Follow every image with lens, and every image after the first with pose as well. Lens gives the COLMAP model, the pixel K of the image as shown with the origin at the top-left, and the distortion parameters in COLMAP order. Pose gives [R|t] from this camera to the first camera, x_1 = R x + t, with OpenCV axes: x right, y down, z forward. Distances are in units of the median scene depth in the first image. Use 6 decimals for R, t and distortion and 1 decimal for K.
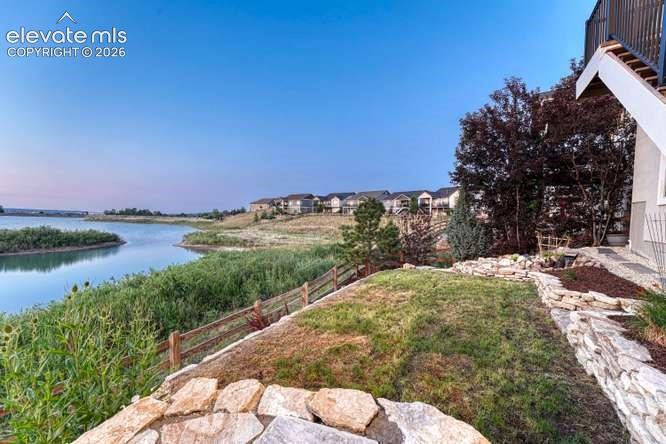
lens RADIAL K [[273.8, 0, 329.8], [0, 273.8, 222.6], [0, 0, 1]] dist [0.000478, 0.000210]
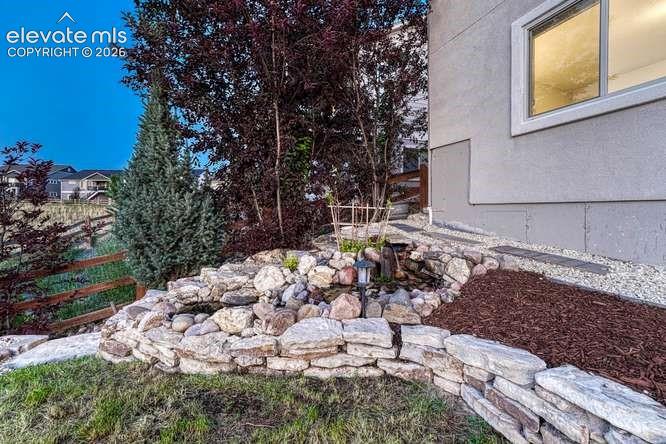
lens RADIAL K [[273.8, 0, 329.8], [0, 273.8, 222.6], [0, 0, 1]] dist [0.000478, 0.000210]
pose [[0.600279, -0.053287, 0.798013, 0.328390], [0.025877, 0.998550, 0.047213, 0.045502], [-0.799372, -0.007691, 0.600787, 0.590233]]
